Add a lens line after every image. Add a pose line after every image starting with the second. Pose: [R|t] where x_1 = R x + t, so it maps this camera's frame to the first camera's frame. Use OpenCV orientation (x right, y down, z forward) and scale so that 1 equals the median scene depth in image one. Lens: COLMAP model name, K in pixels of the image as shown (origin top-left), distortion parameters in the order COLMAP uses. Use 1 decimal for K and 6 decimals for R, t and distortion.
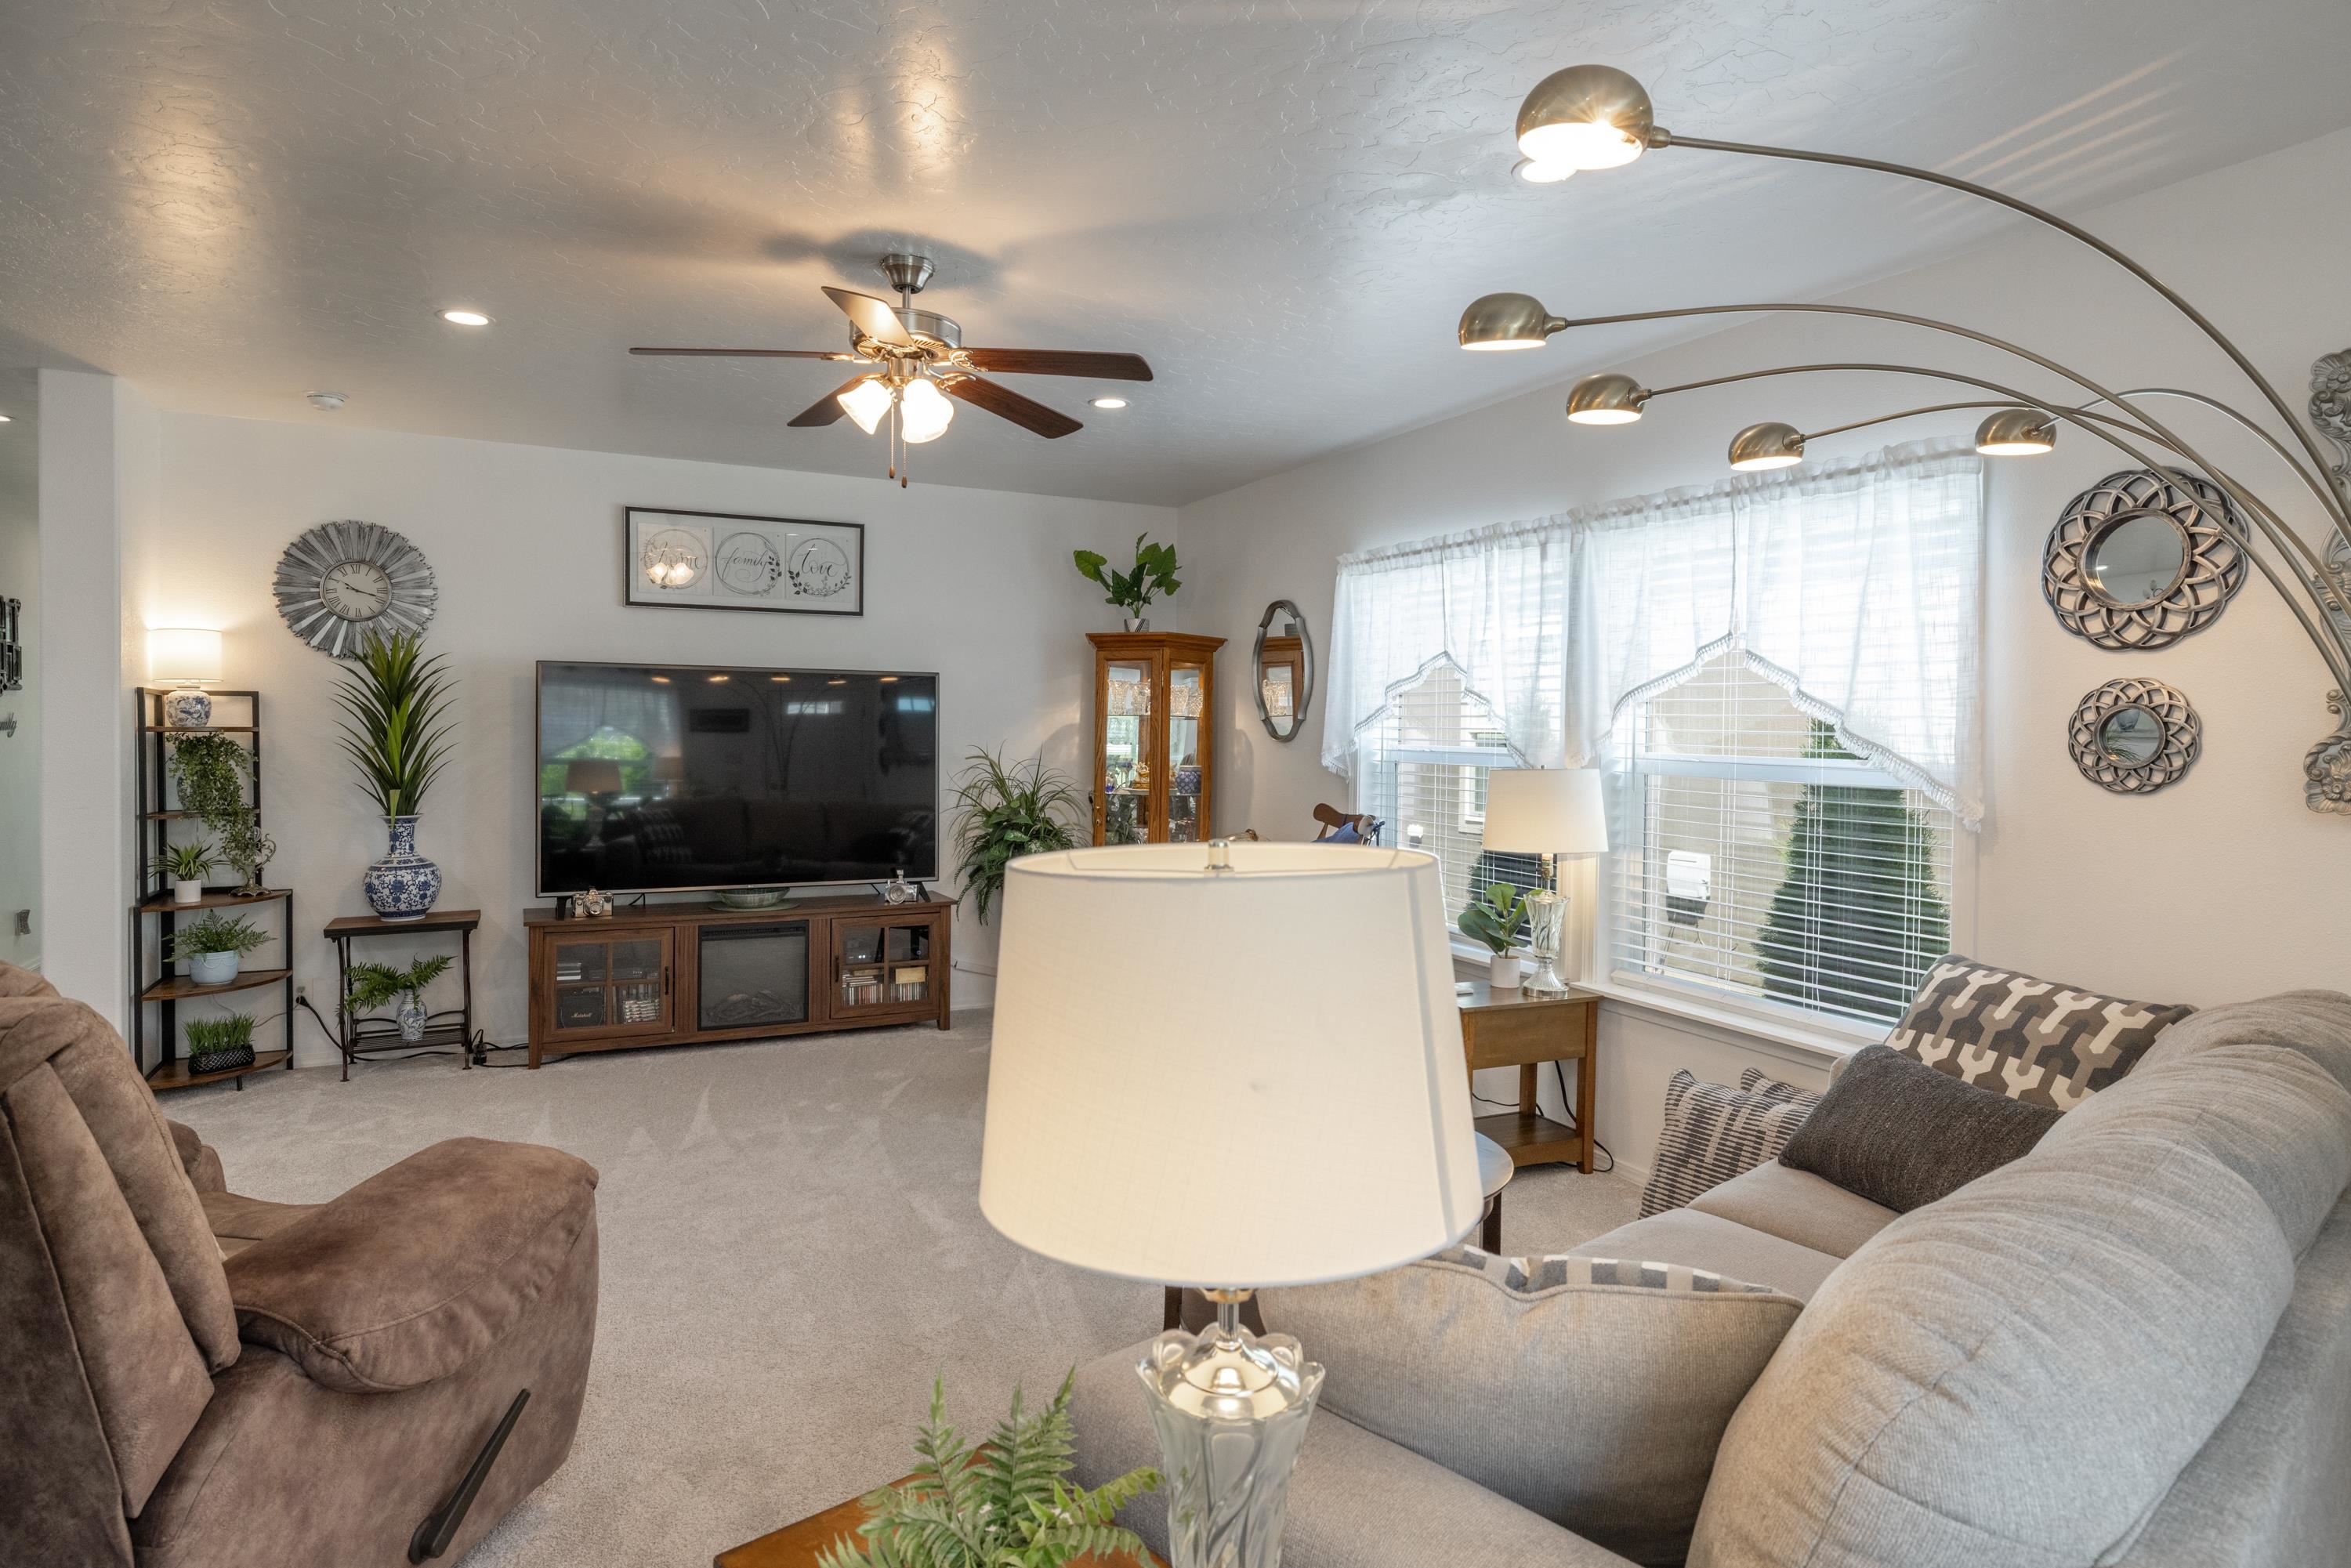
lens RADIAL K [[1269.3, 0, 1173.7], [0, 1269.3, 760.3], [0, 0, 1]] dist [0.004083, 0.000147]
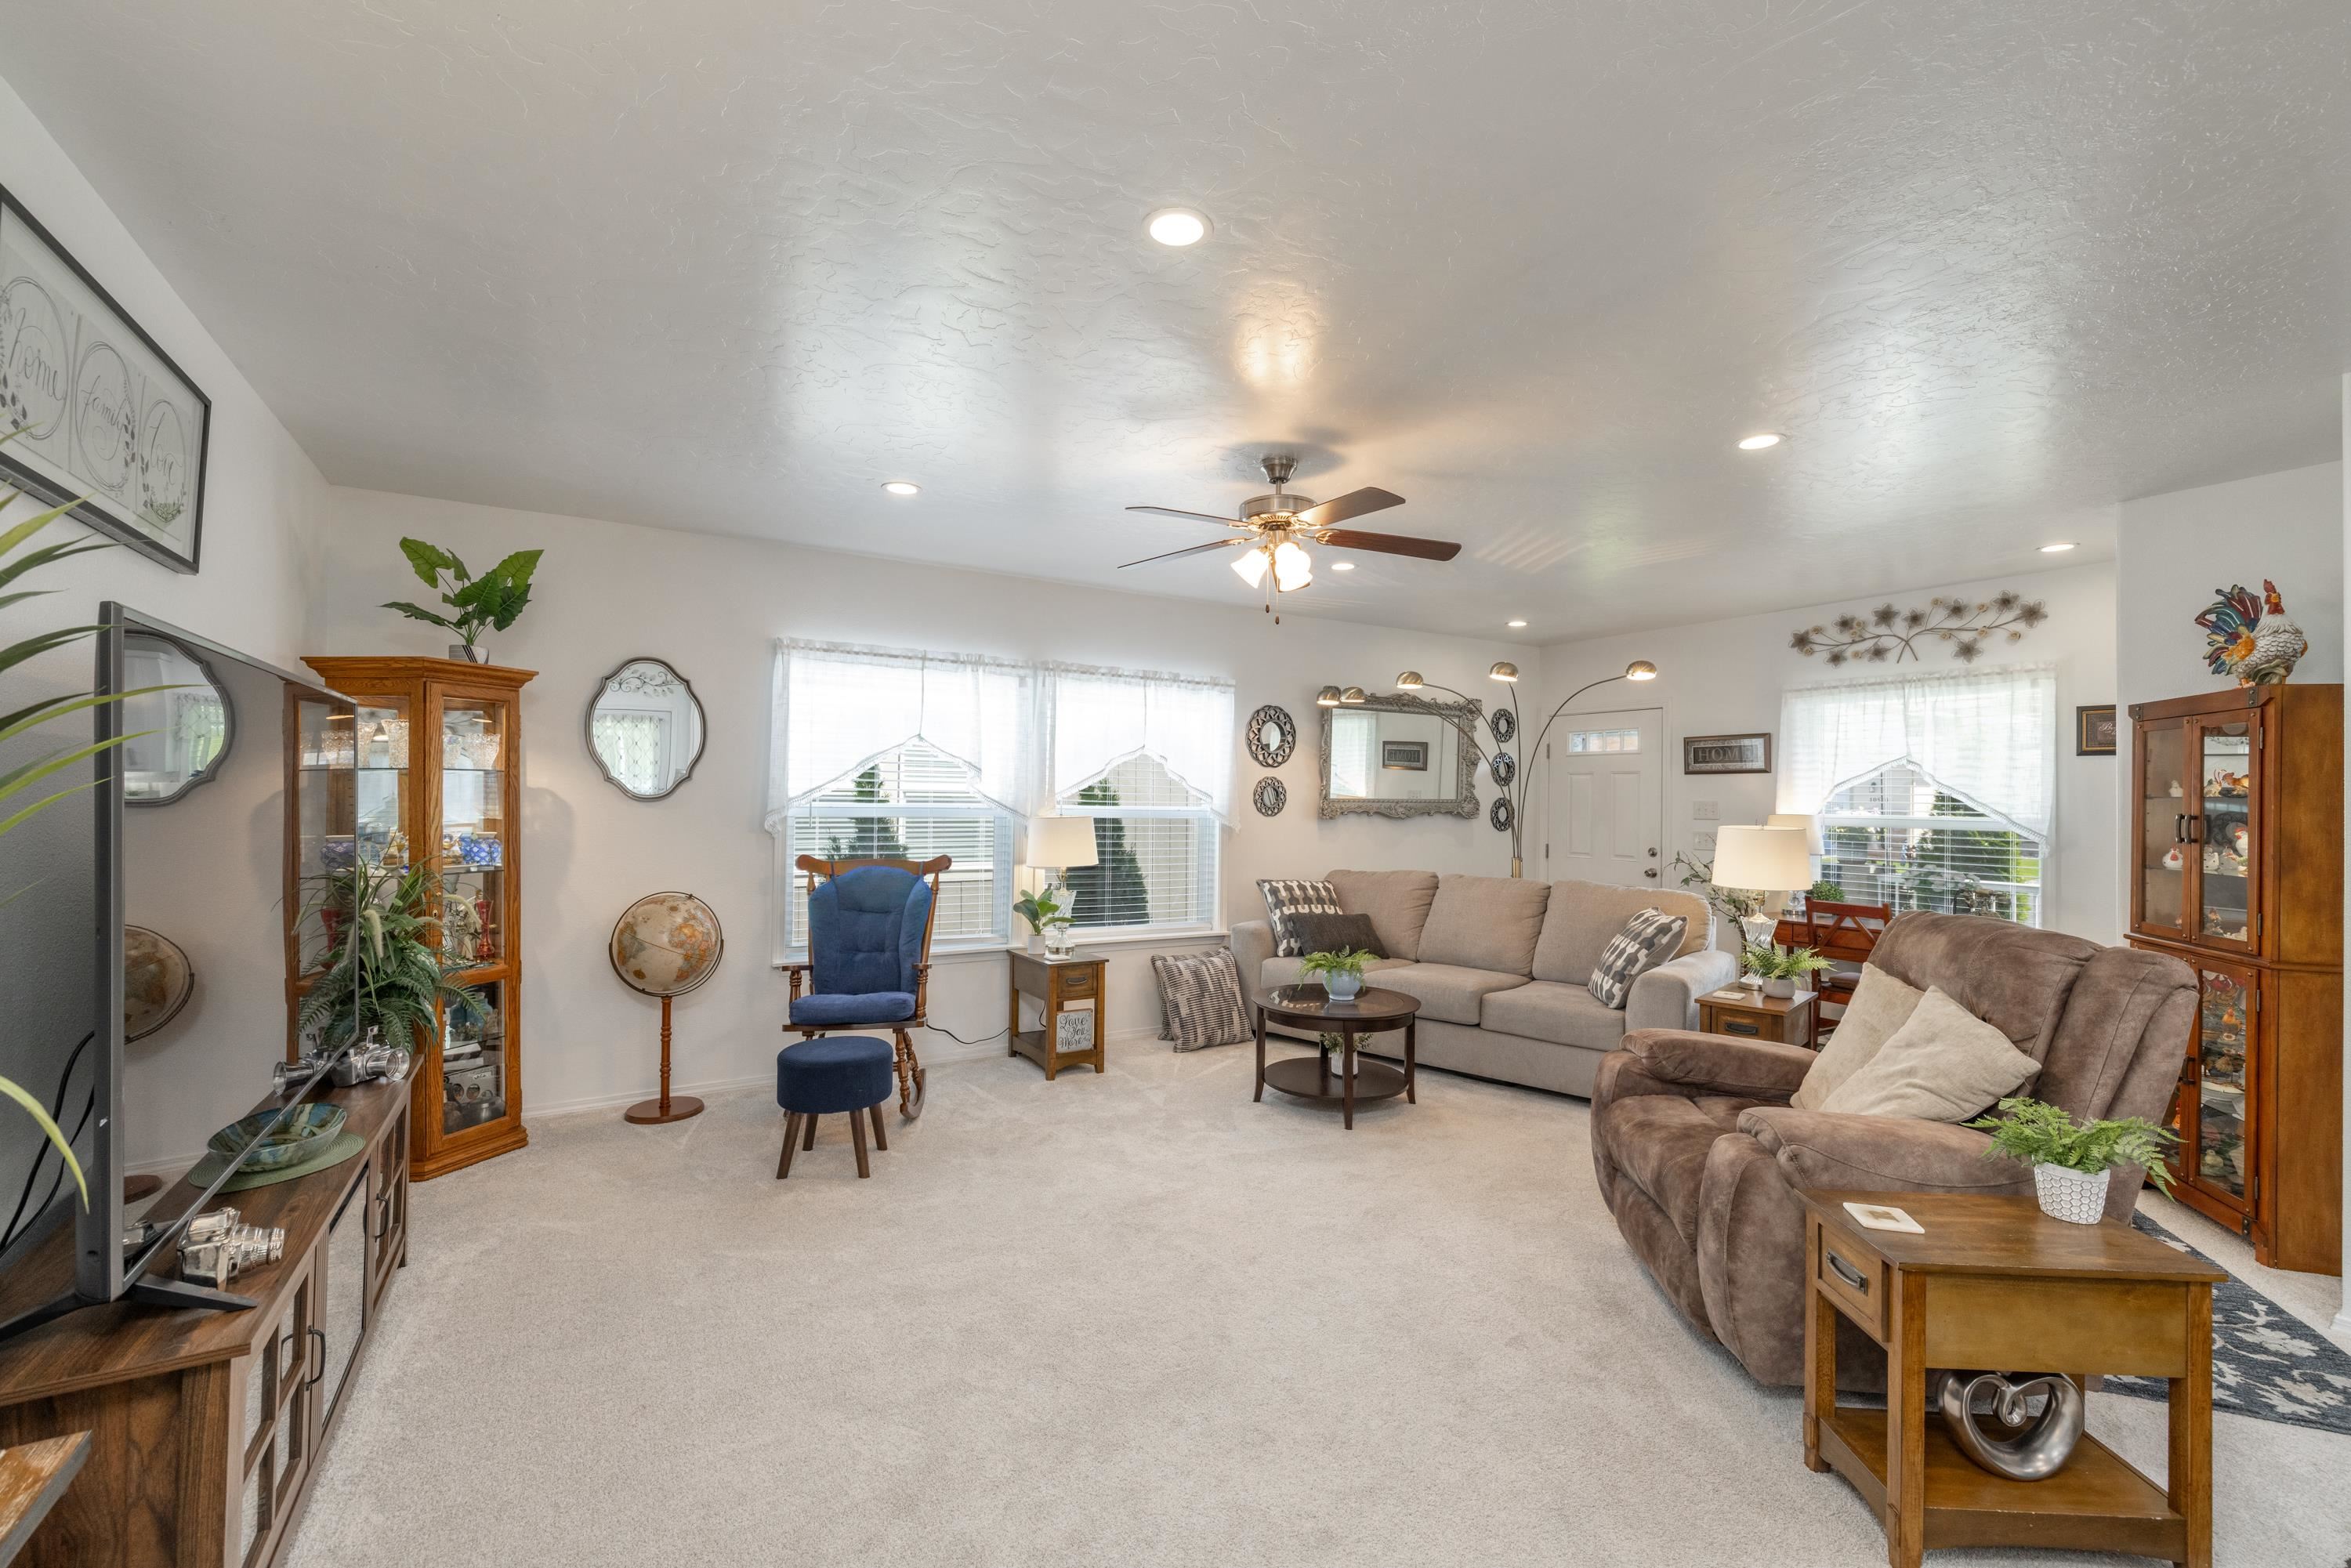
lens RADIAL K [[976.5, 0, 1170.3], [0, 976.5, 786.1], [0, 0, 1]] dist [0.006406, -0.001808]
pose [[-0.091008, -0.003571, 0.995844, -0.985070], [0.013399, 0.999899, 0.004810, -0.036728], [-0.995760, 0.013782, -0.090951, 0.954765]]
